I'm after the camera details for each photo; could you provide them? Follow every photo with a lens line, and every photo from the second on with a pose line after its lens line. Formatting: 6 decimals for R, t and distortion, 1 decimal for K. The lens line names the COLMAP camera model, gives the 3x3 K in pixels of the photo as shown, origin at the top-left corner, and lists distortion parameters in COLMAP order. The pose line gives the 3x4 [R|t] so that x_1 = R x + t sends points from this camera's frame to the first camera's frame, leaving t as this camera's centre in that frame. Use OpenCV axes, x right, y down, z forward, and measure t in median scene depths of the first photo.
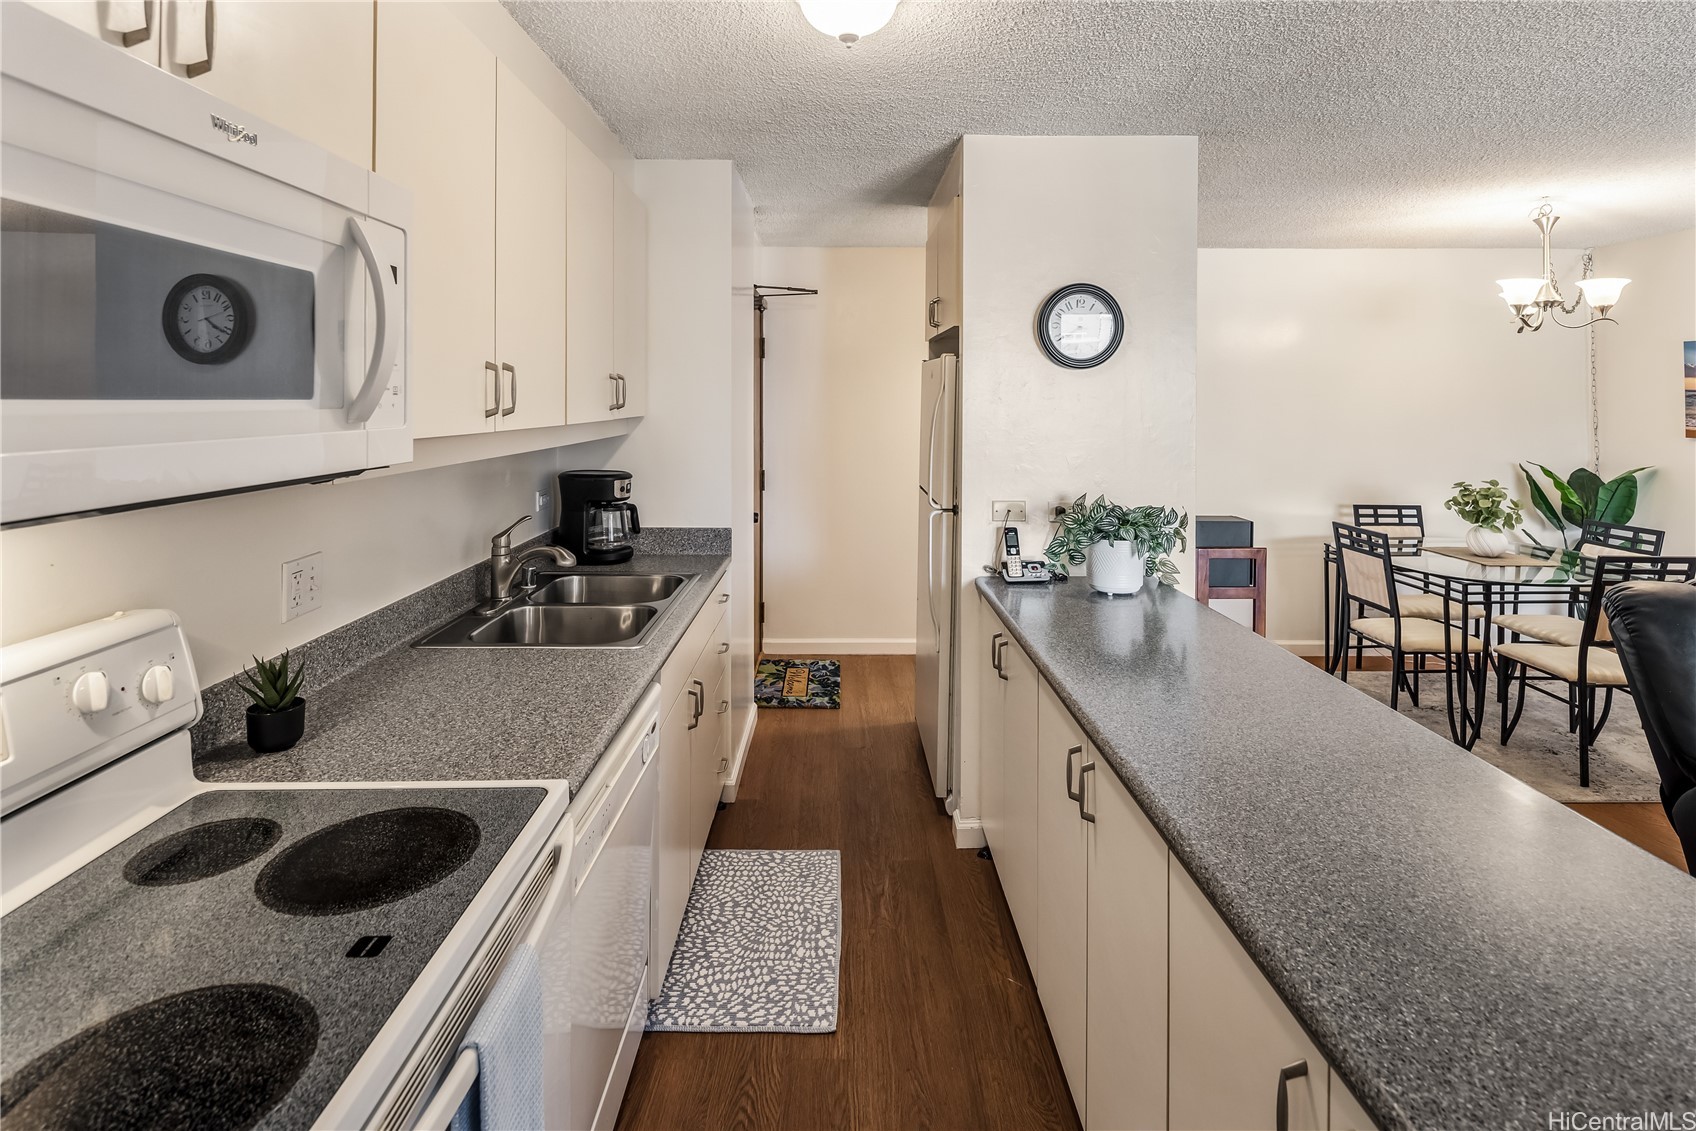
lens RADIAL K [[822.3, 0, 848.8], [0, 822.3, 394.4], [0, 0, 1]] dist [0.004083, -0.001283]
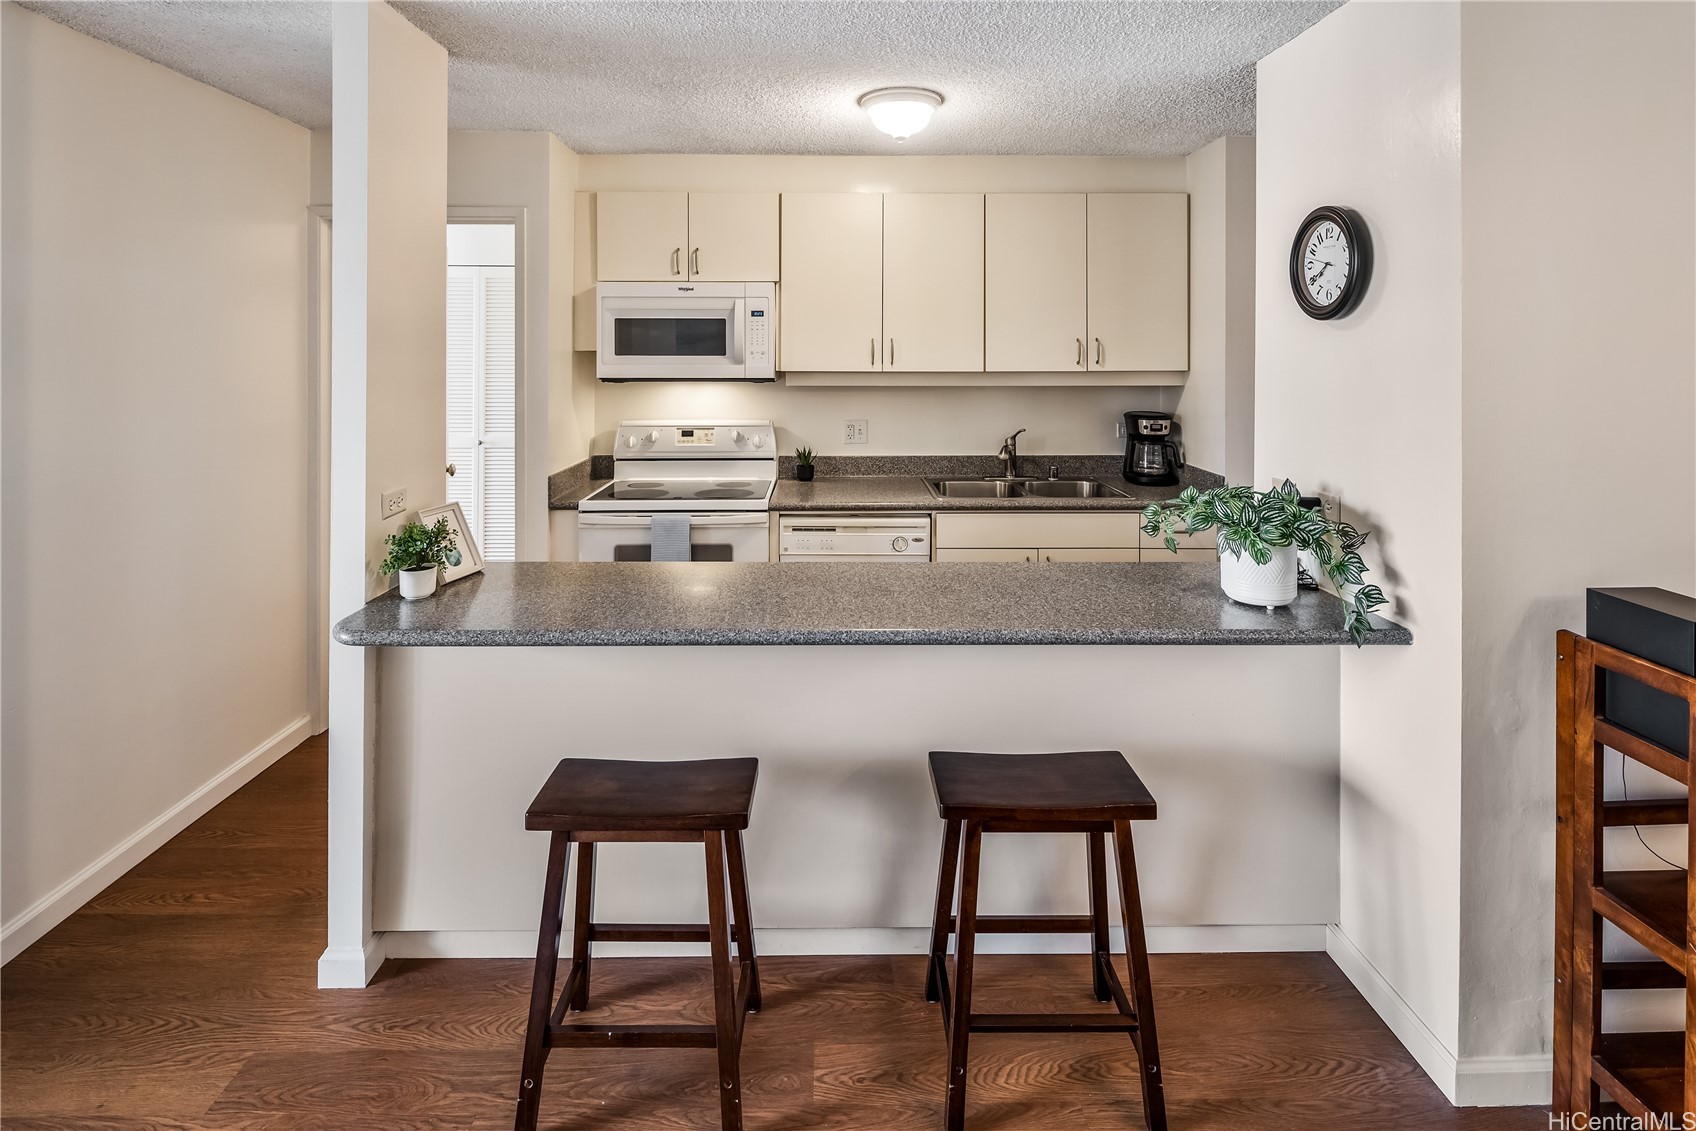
lens RADIAL K [[816.5, 0, 845.1], [0, 816.5, 355.7], [0, 0, 1]] dist [0.003467, -0.002290]
pose [[0.014082, 0.005351, -0.999887, 0.885682], [0.002159, 0.999983, 0.005382, -0.002628], [0.999899, -0.002234, 0.014070, 0.472701]]
